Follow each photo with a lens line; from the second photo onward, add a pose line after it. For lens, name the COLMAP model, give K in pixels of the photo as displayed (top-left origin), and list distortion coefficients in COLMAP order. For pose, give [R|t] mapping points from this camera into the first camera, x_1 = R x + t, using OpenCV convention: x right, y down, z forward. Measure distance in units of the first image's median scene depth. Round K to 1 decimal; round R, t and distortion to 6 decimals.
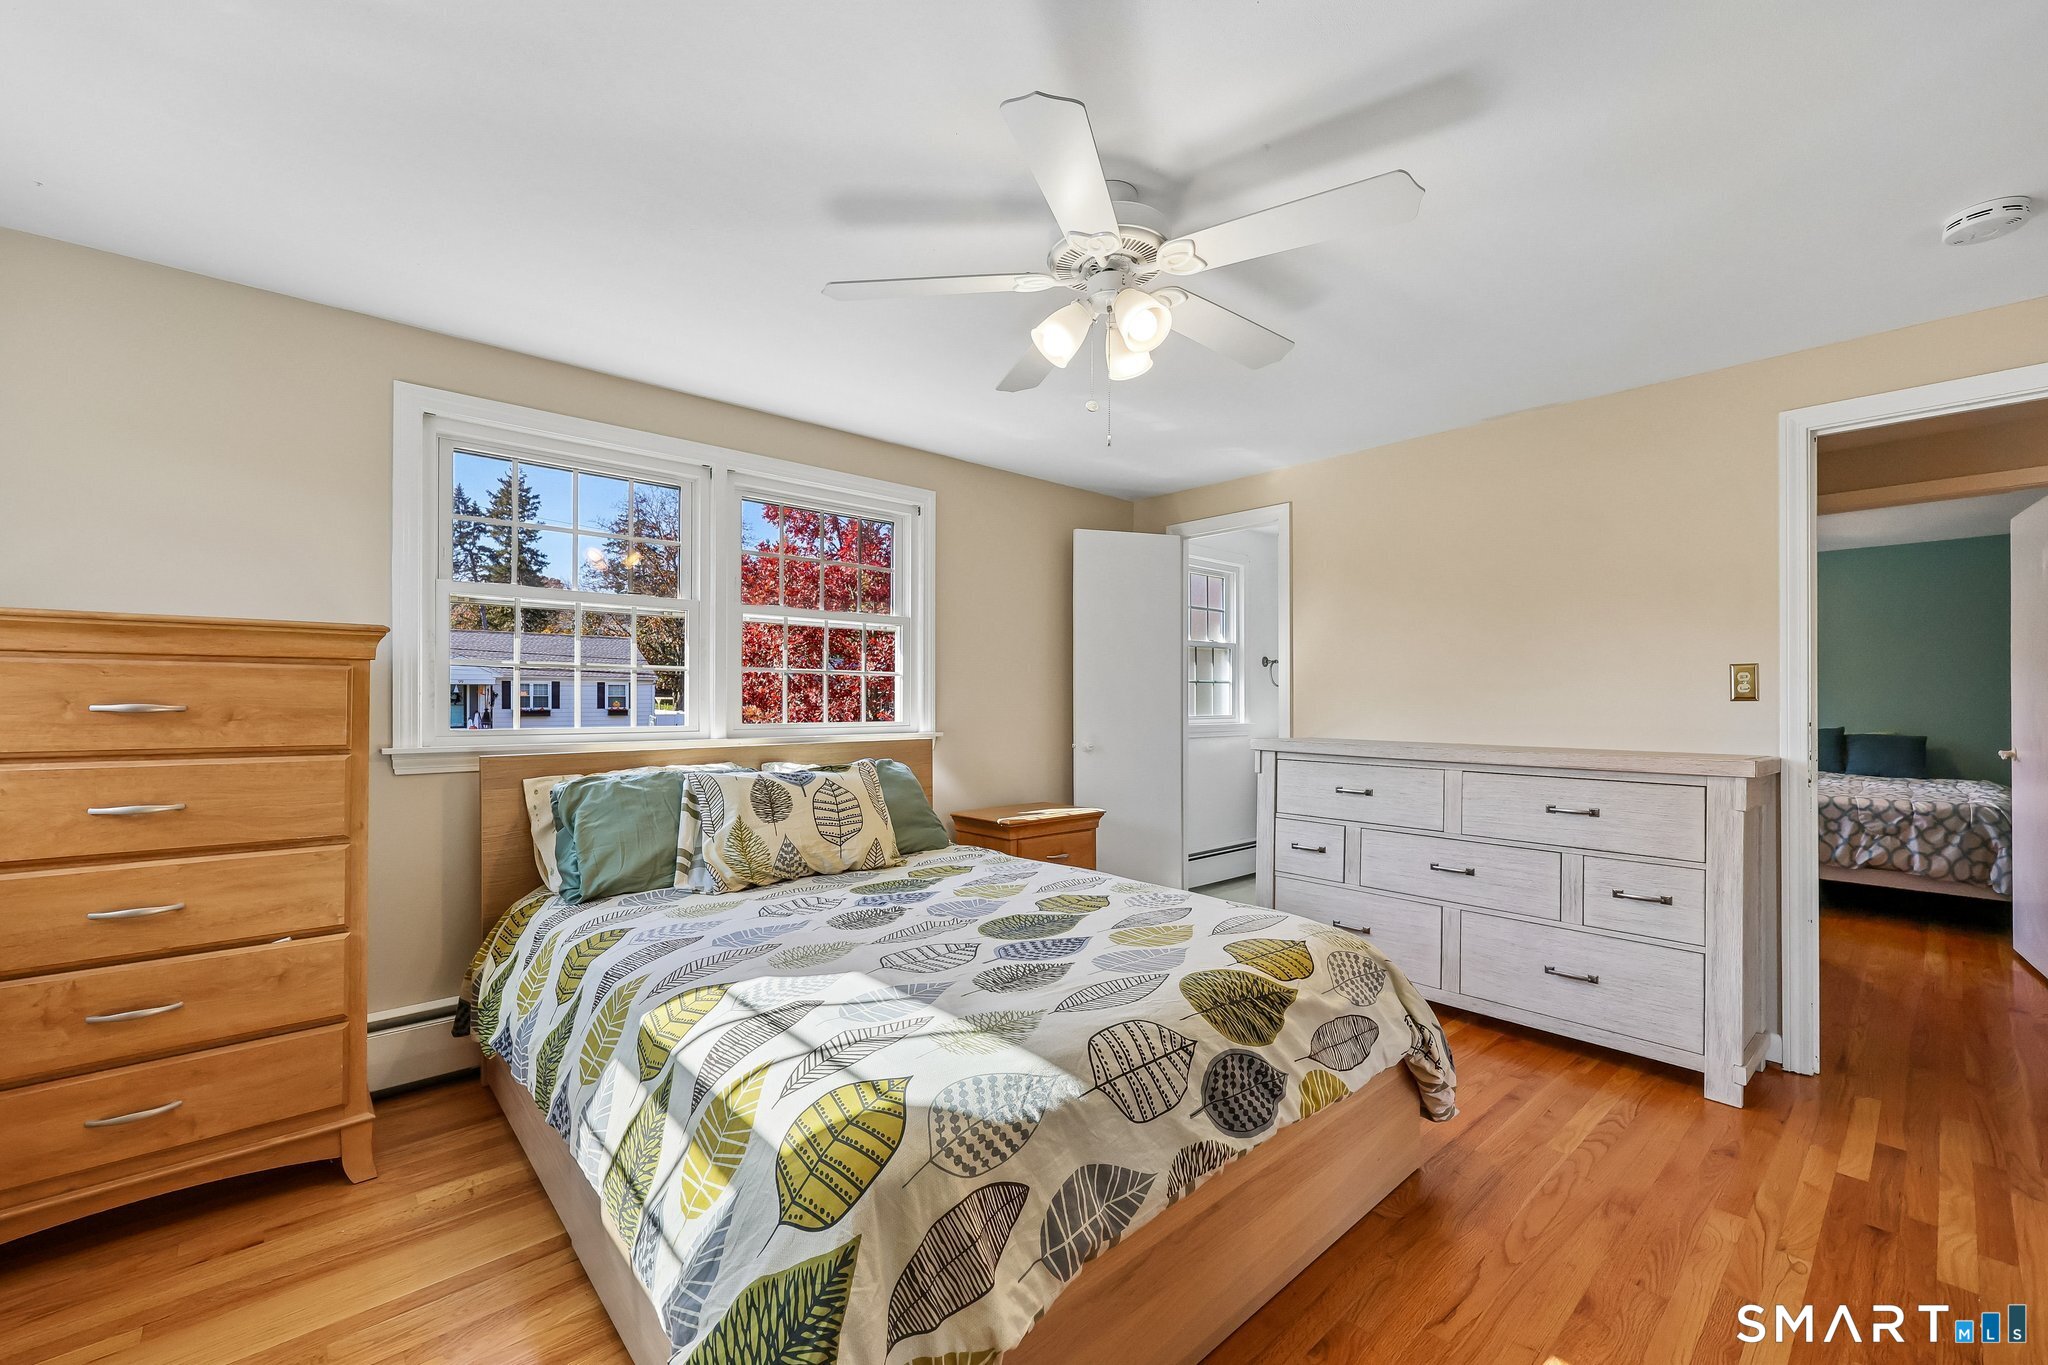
lens RADIAL K [[833.6, 0, 1024.6], [0, 833.6, 699.2], [0, 0, 1]] dist [0.000837, 0.000071]
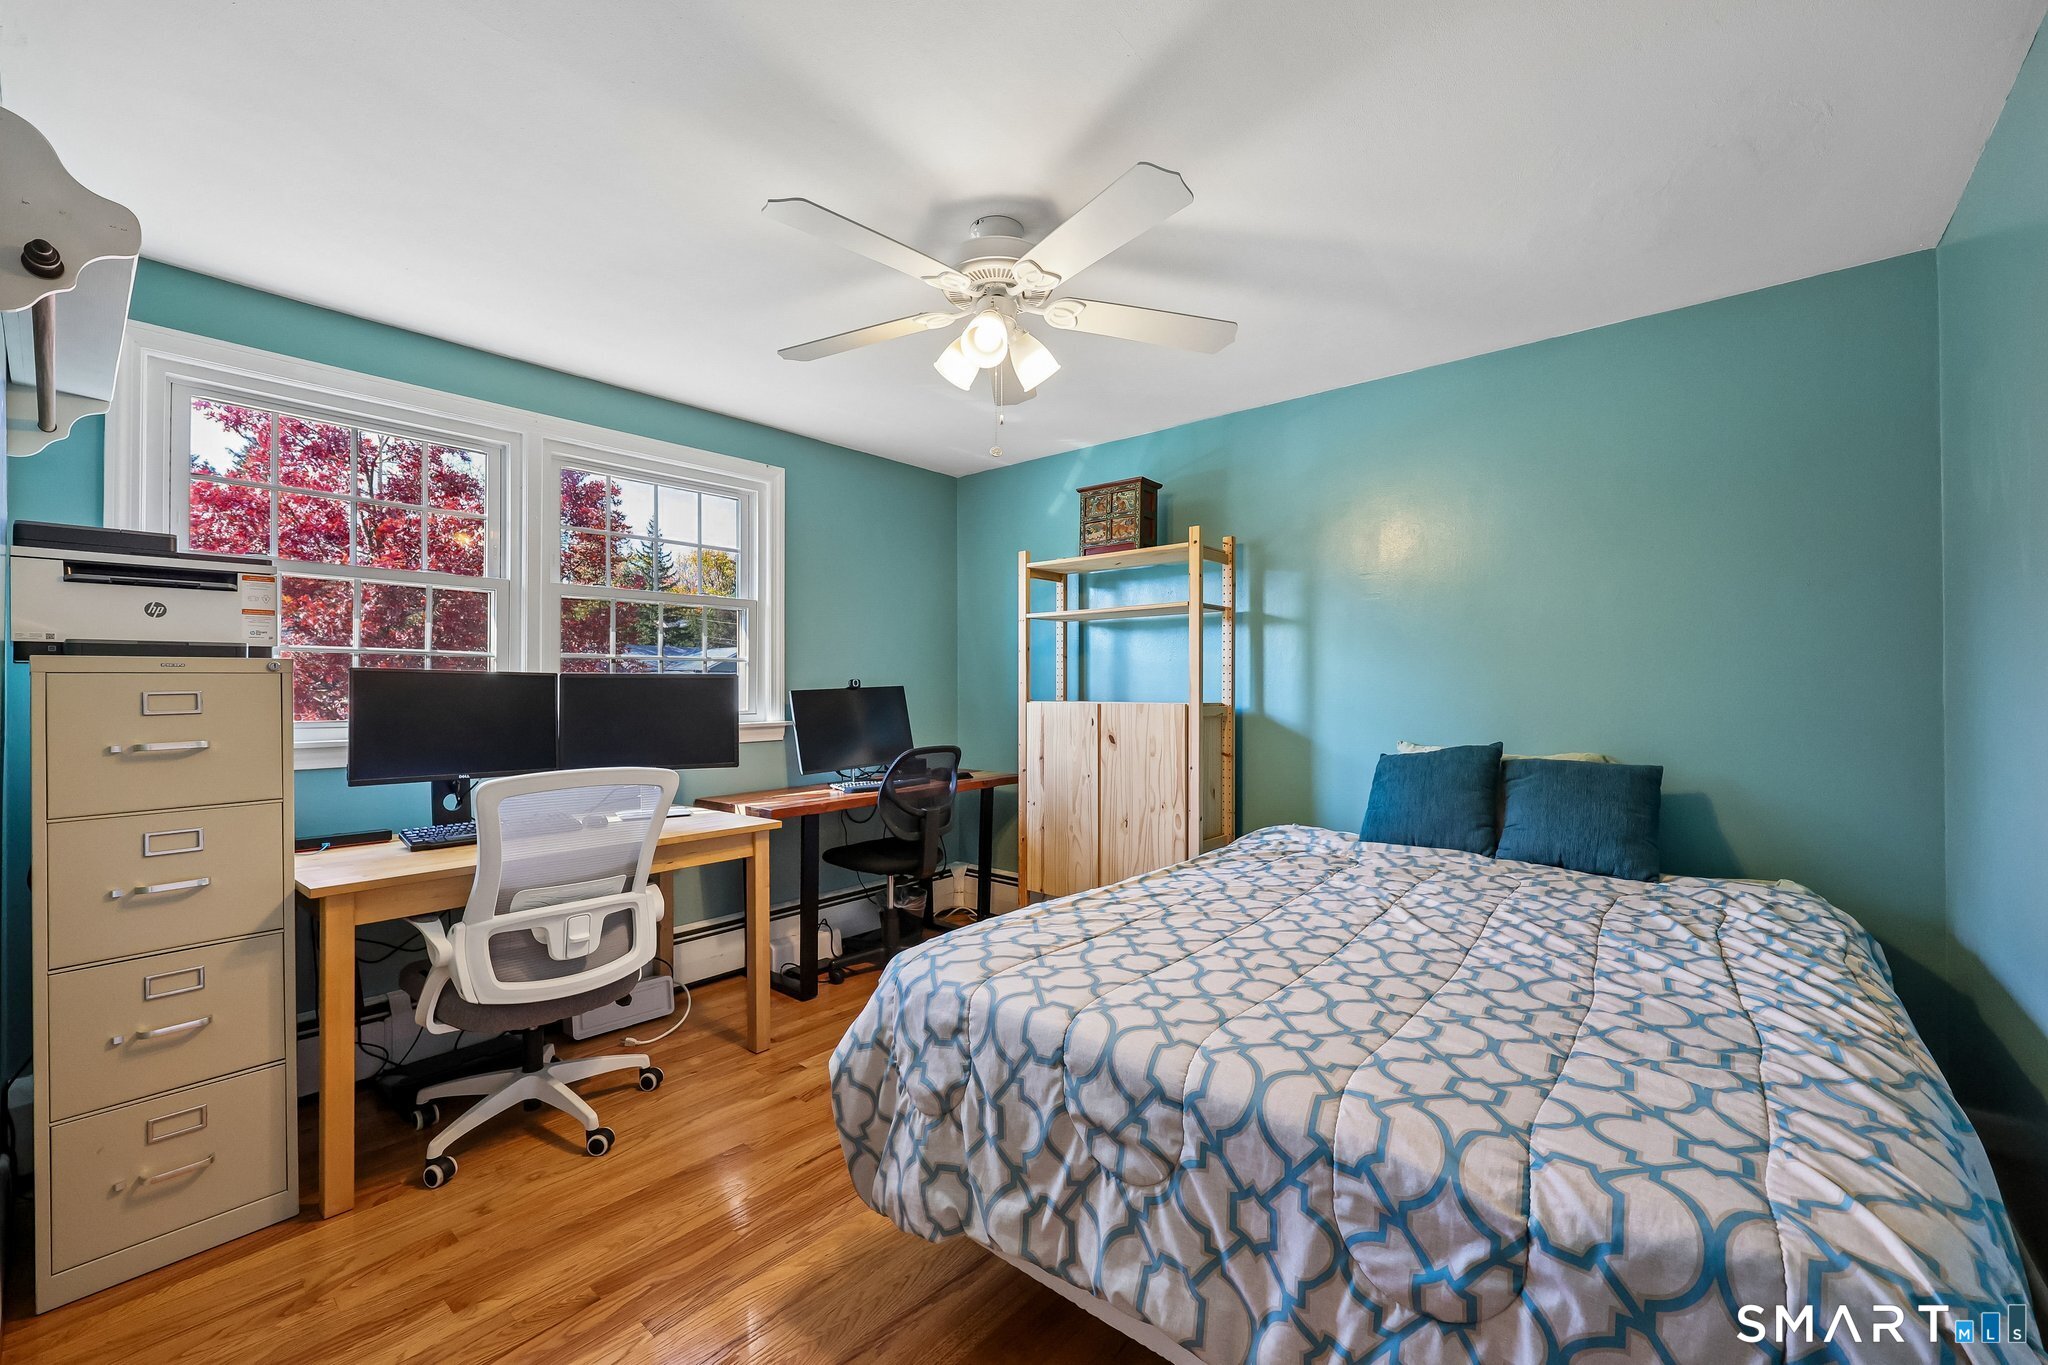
lens RADIAL K [[822.4, 0, 1016.7], [0, 822.4, 684.0], [0, 0, 1]] dist [-0.000422, 0.000101]
pose [[0.991974, -0.007785, 0.126204, 0.876685], [0.007771, 0.999970, 0.000597, 0.001398], [-0.126205, 0.000388, 0.992004, 0.781729]]
